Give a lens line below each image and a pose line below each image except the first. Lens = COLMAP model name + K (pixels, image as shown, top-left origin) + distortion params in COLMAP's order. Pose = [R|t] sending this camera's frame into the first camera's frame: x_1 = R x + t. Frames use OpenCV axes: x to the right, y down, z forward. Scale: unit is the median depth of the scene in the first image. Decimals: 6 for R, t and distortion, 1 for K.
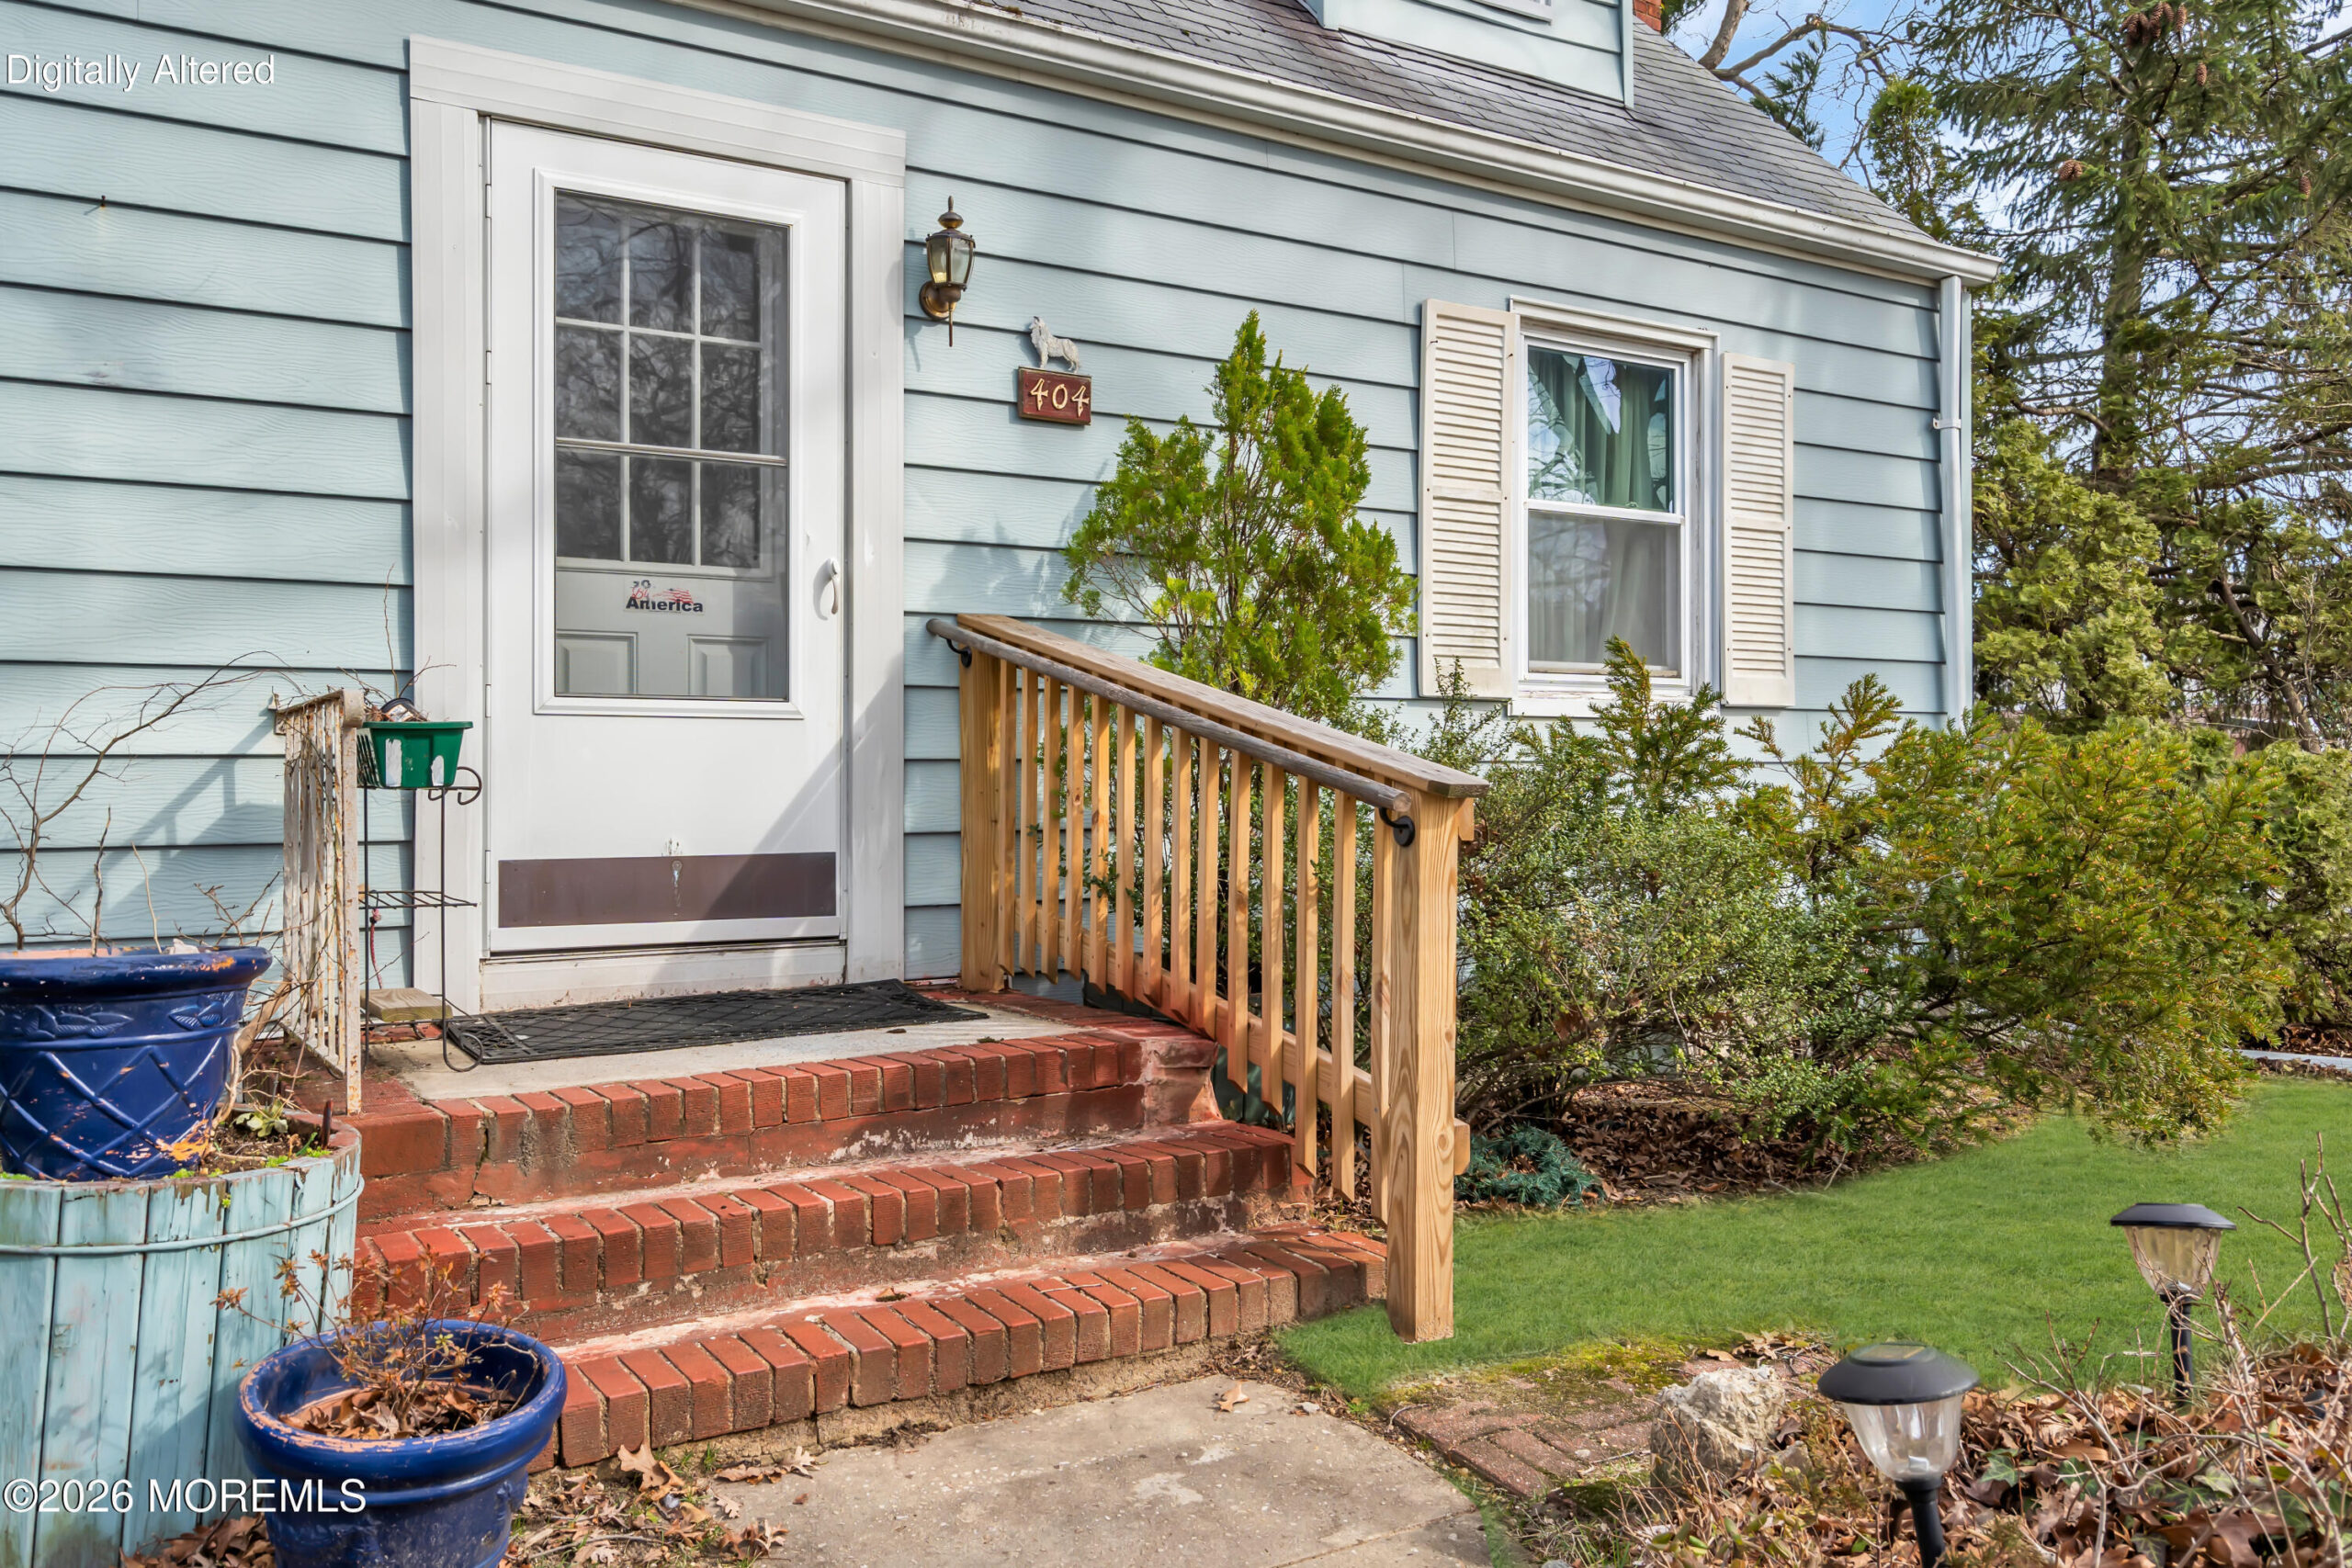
lens RADIAL K [[1758.0, 0, 1170.1], [0, 1758.0, 778.9], [0, 0, 1]] dist [0.002428, 0.000033]
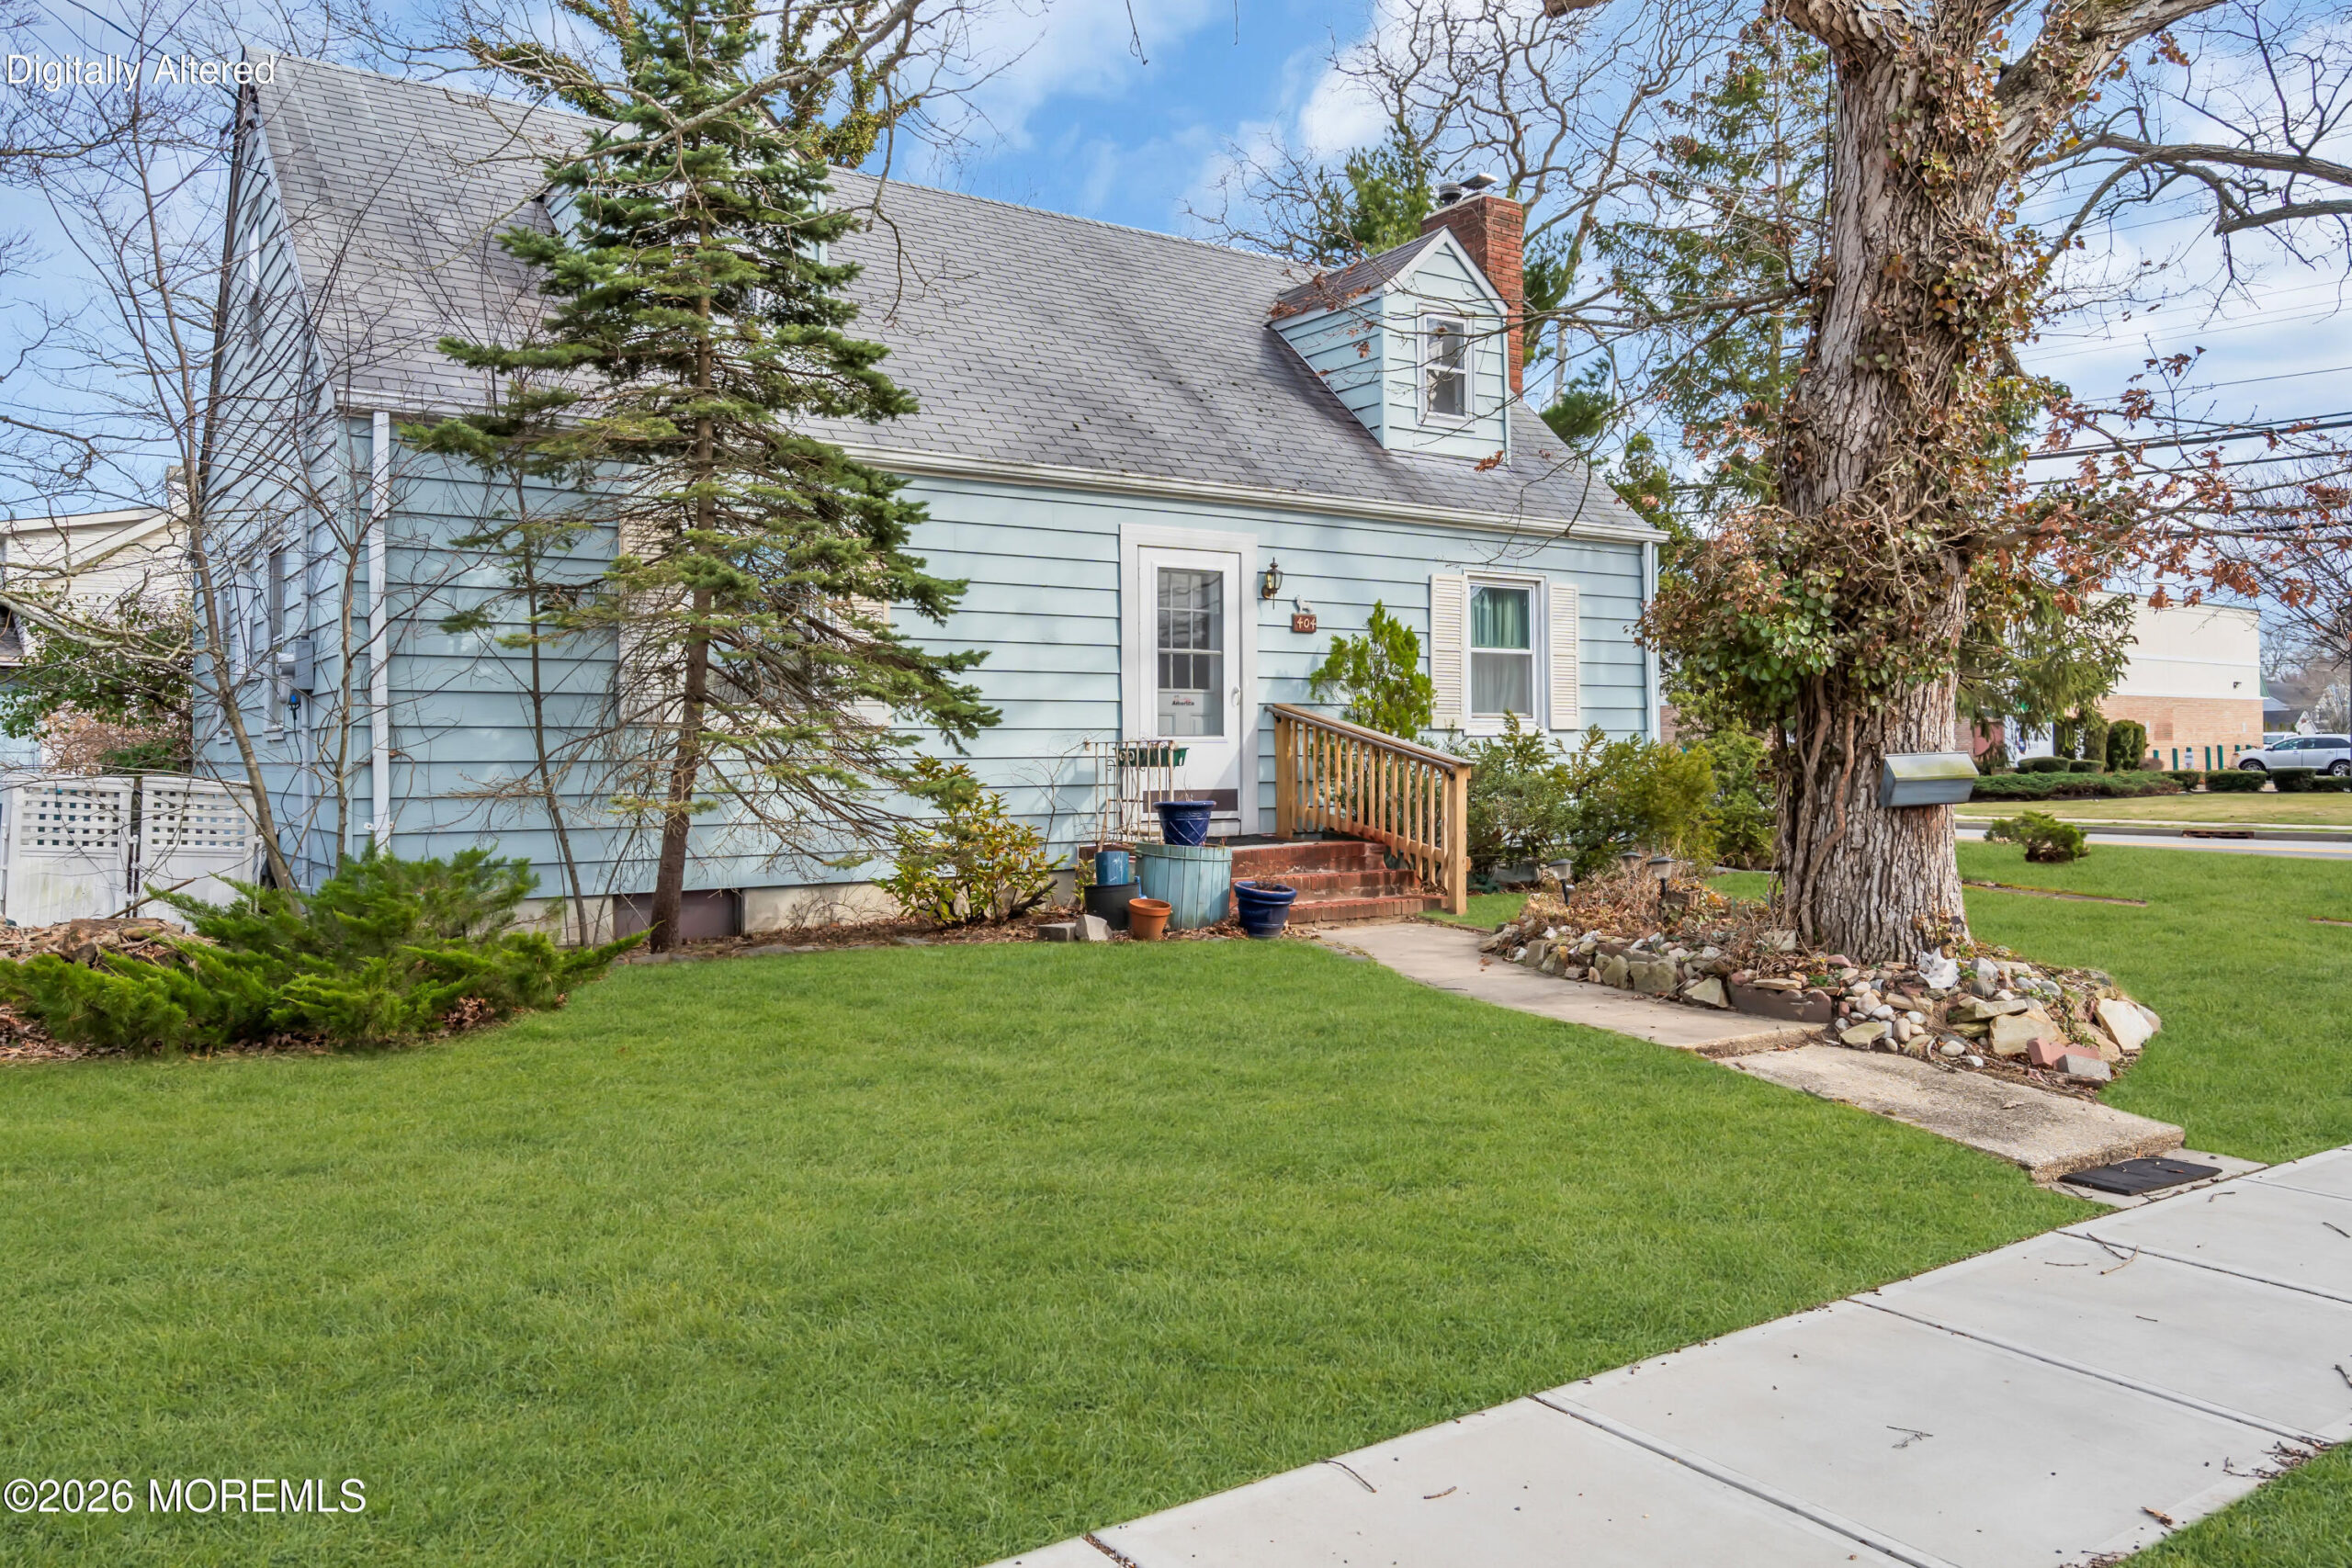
lens RADIAL K [[1692.8, 0, 1177.8], [0, 1692.8, 763.5], [0, 0, 1]] dist [0.032861, -0.001861]
pose [[0.997877, -0.008771, 0.064535, -0.459921], [0.008535, 0.999956, 0.003926, -0.010800], [-0.064567, -0.003367, 0.997908, -1.714789]]
